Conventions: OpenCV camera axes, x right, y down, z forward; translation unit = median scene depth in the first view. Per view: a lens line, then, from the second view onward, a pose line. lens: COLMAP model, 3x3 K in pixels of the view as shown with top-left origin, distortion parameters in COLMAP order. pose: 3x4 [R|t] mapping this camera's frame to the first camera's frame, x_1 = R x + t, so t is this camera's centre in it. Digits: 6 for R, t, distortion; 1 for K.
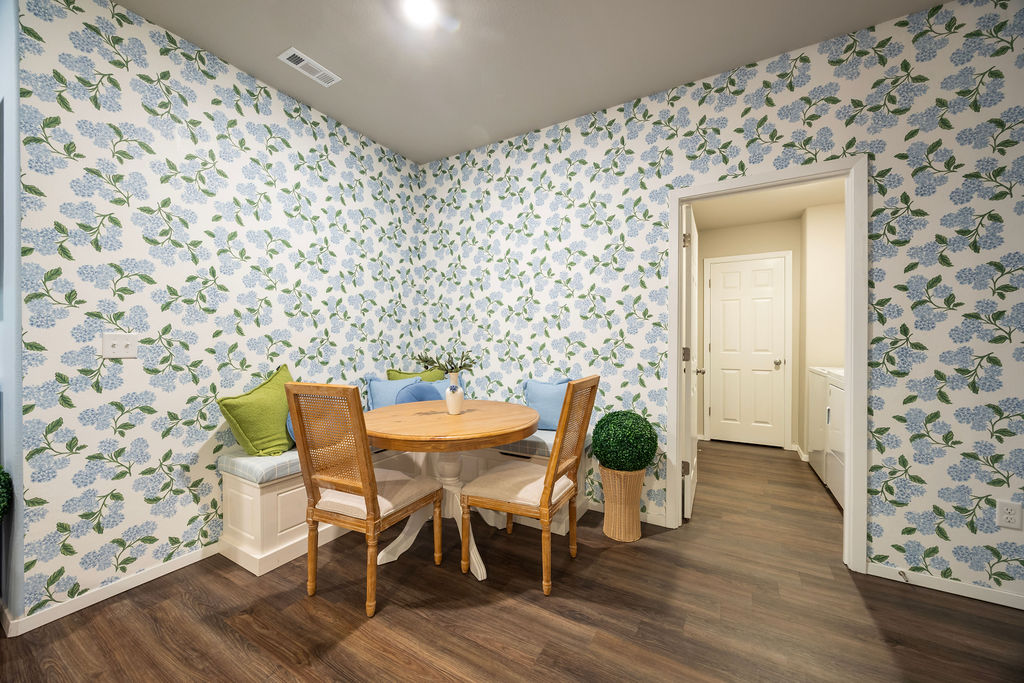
lens RADIAL K [[390.7, 0, 507.7], [0, 390.7, 339.8], [0, 0, 1]] dist [-0.000889, 0.000032]
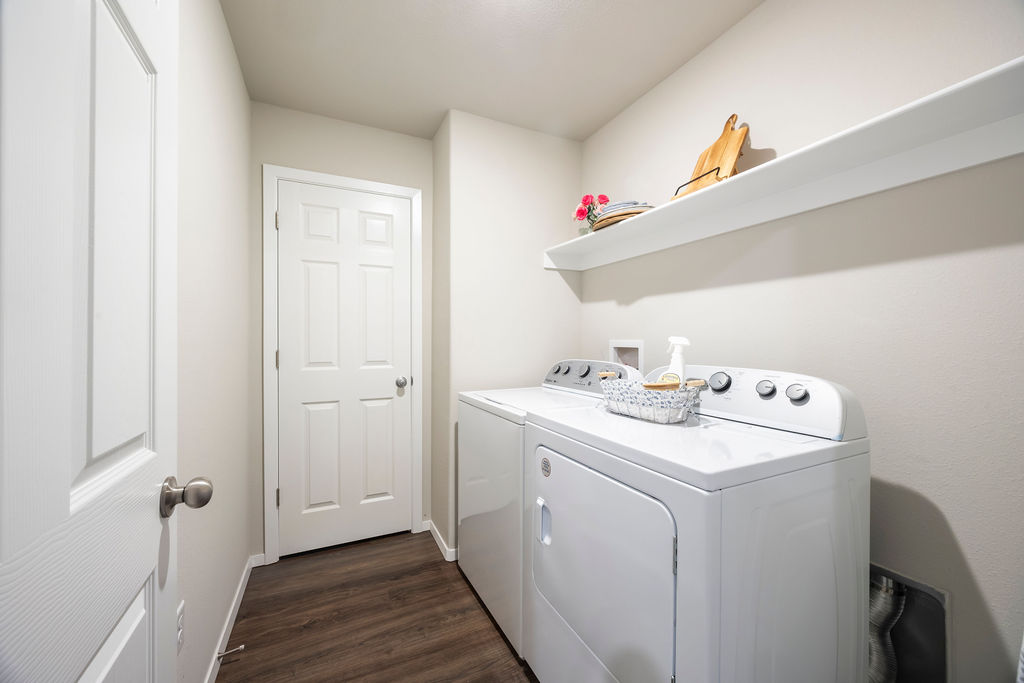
lens RADIAL K [[390.7, 0, 507.7], [0, 390.7, 339.8], [0, 0, 1]] dist [-0.000889, 0.000032]
pose [[0.568751, -0.003330, 0.822503, 0.316119], [0.004276, 0.999990, 0.001091, -0.003800], [-0.822499, 0.002897, 0.568759, 0.554902]]
